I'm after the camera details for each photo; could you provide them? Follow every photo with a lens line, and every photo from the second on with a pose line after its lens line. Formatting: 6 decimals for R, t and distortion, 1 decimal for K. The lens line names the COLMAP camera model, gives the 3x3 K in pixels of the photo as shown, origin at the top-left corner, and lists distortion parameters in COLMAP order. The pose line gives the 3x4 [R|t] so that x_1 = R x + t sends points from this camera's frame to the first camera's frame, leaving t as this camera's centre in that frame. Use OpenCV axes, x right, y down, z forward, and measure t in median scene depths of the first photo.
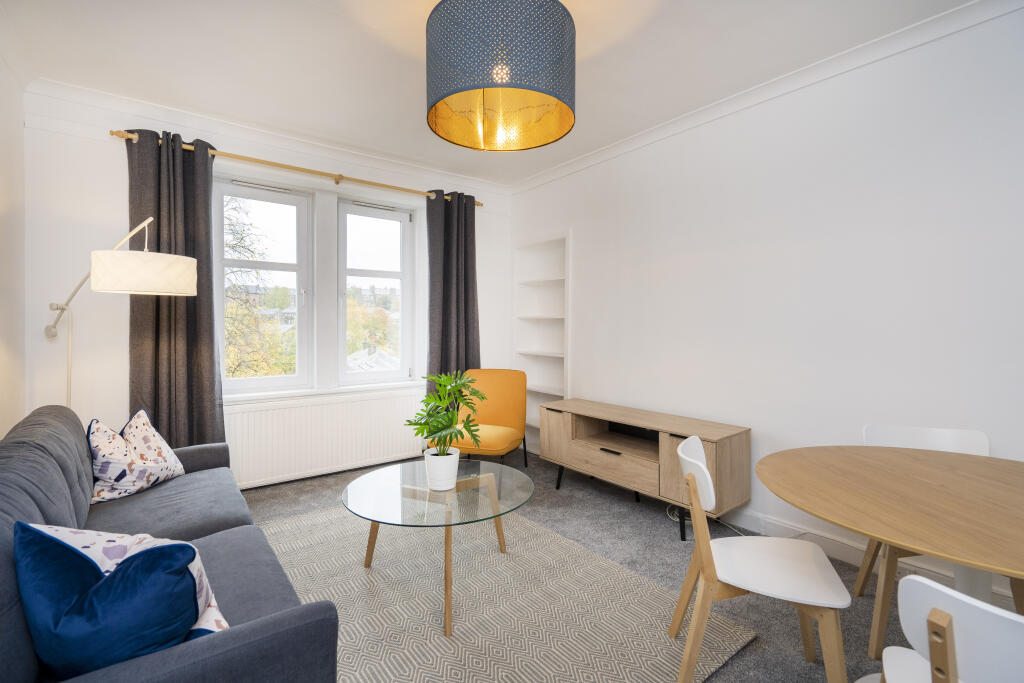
lens RADIAL K [[471.3, 0, 509.3], [0, 471.3, 330.5], [0, 0, 1]] dist [0.002510, 0.000141]
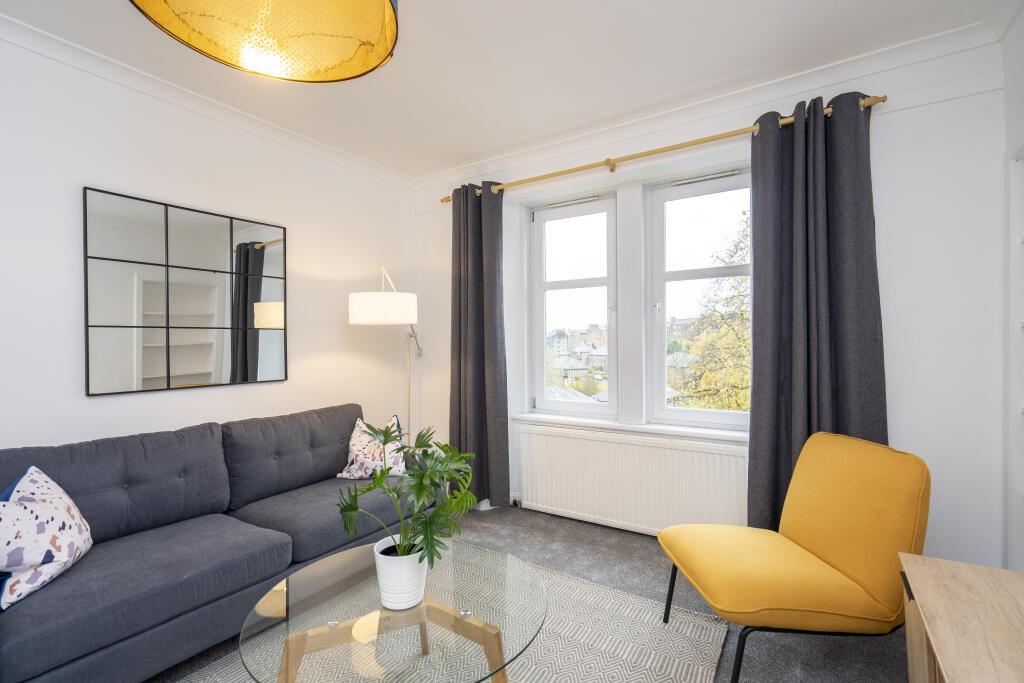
lens RADIAL K [[471.3, 0, 505.1], [0, 471.3, 346.2], [0, 0, 1]] dist [0.002510, 0.000141]
pose [[0.314929, -0.000294, -0.949115, 0.356164], [0.000347, 1.000000, -0.000195, -0.014342], [0.949115, -0.000268, 0.314929, 0.603532]]
